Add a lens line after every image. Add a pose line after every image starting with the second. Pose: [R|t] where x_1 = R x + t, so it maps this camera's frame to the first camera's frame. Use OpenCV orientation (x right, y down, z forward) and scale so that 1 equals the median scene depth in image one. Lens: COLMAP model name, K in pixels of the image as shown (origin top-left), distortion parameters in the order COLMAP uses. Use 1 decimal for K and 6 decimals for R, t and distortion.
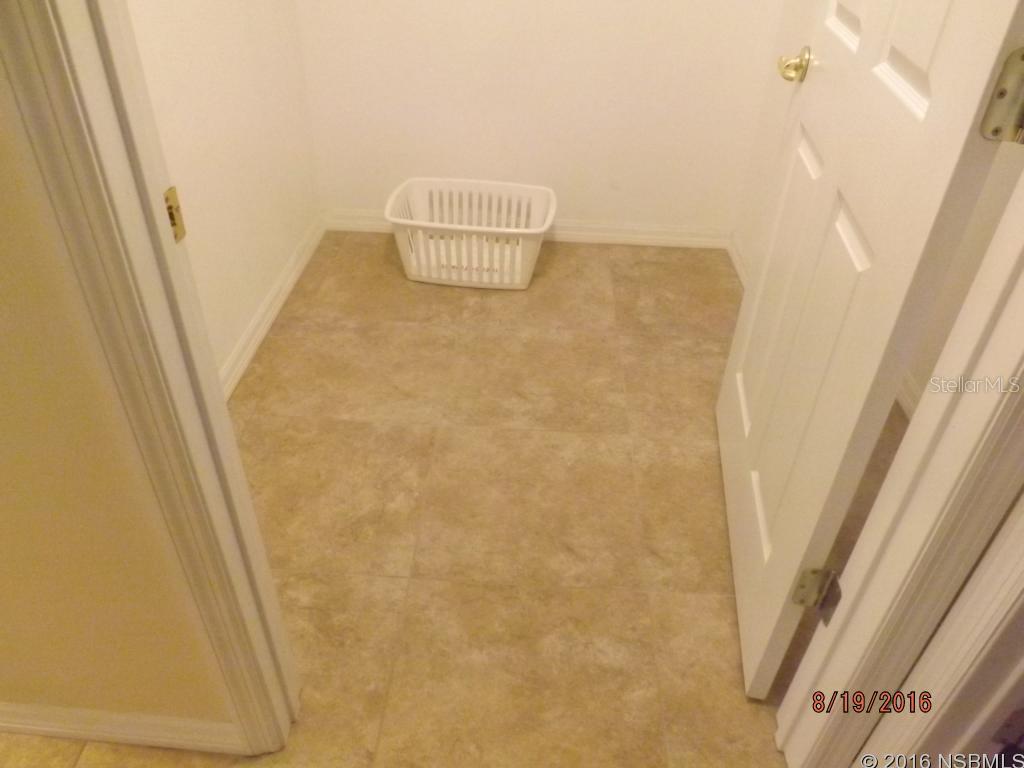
lens RADIAL K [[744.1, 0, 510.4], [0, 744.1, 385.8], [0, 0, 1]] dist [-0.052354, 0.002030]
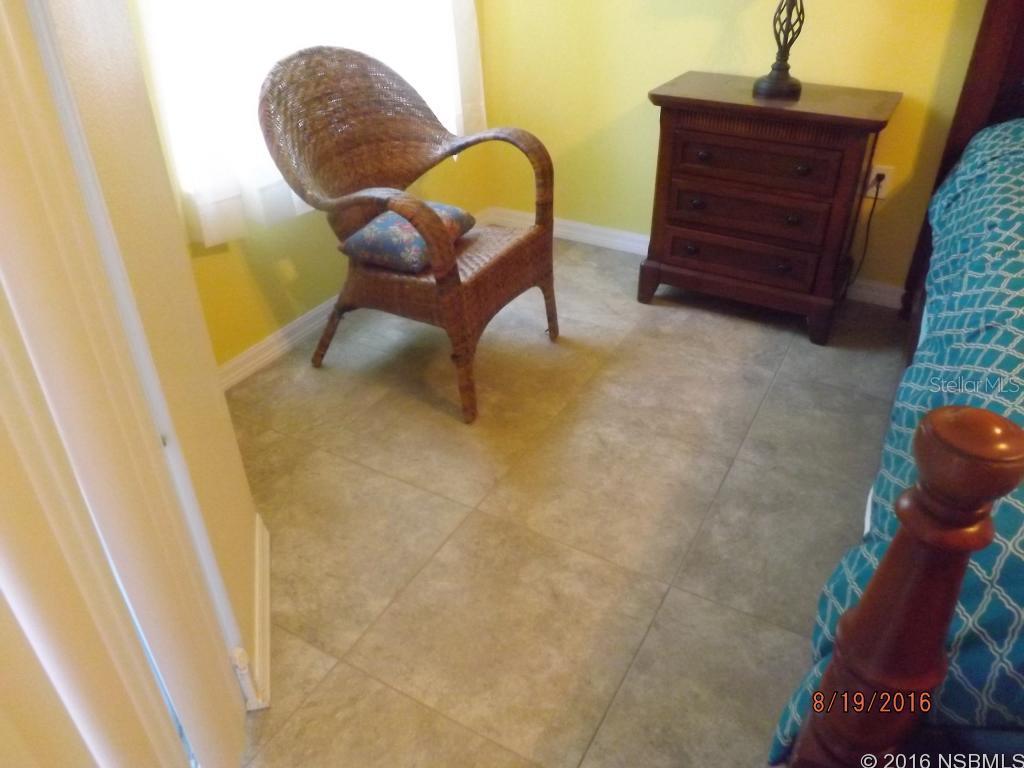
lens RADIAL K [[744.1, 0, 512.3], [0, 744.1, 382.4], [0, 0, 1]] dist [-0.052354, 0.002030]
pose [[-0.894233, -0.250402, 0.371008, -0.200951], [0.259860, 0.384456, 0.885814, -0.870970], [-0.364446, 0.888534, -0.278723, 1.187531]]
